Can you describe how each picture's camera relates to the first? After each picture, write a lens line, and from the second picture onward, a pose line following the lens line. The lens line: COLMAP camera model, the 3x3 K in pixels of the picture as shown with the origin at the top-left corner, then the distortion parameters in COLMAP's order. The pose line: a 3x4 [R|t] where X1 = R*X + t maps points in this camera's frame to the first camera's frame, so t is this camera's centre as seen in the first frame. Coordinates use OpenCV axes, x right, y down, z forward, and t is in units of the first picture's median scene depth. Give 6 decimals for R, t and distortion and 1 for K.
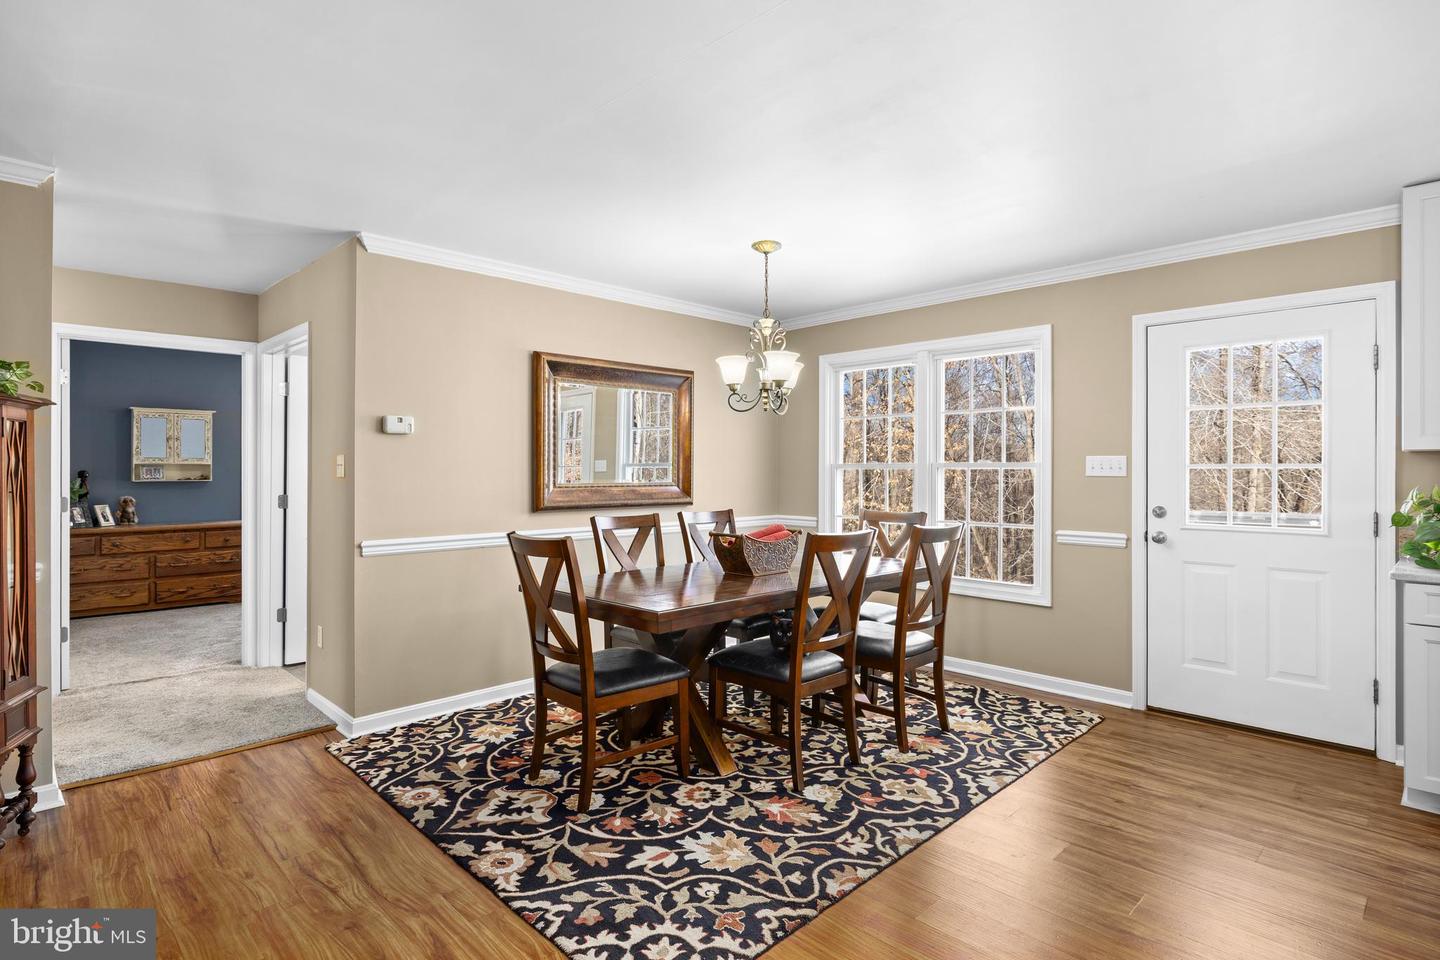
lens RADIAL K [[734.9, 0, 716.0], [0, 734.9, 477.6], [0, 0, 1]] dist [-0.001524, -0.000539]
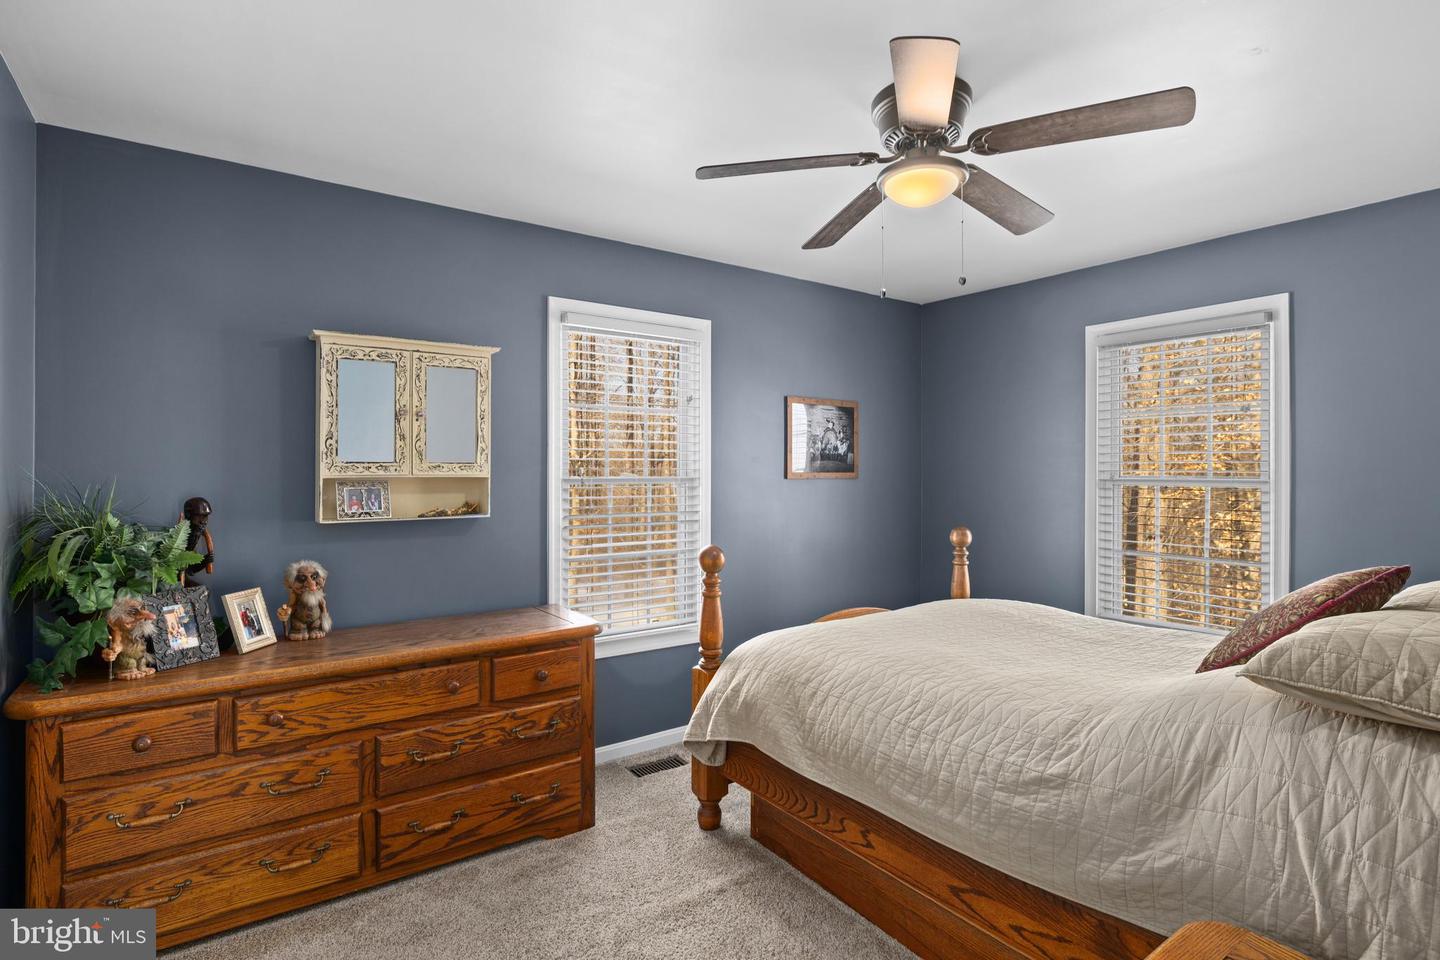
lens RADIAL K [[734.9, 0, 725.1], [0, 734.9, 473.0], [0, 0, 1]] dist [-0.001524, -0.000539]
pose [[0.986515, -0.000167, -0.163670, -0.527116], [0.000195, 1.000000, 0.000156, -0.021739], [0.163670, -0.000186, 0.986515, 0.662051]]
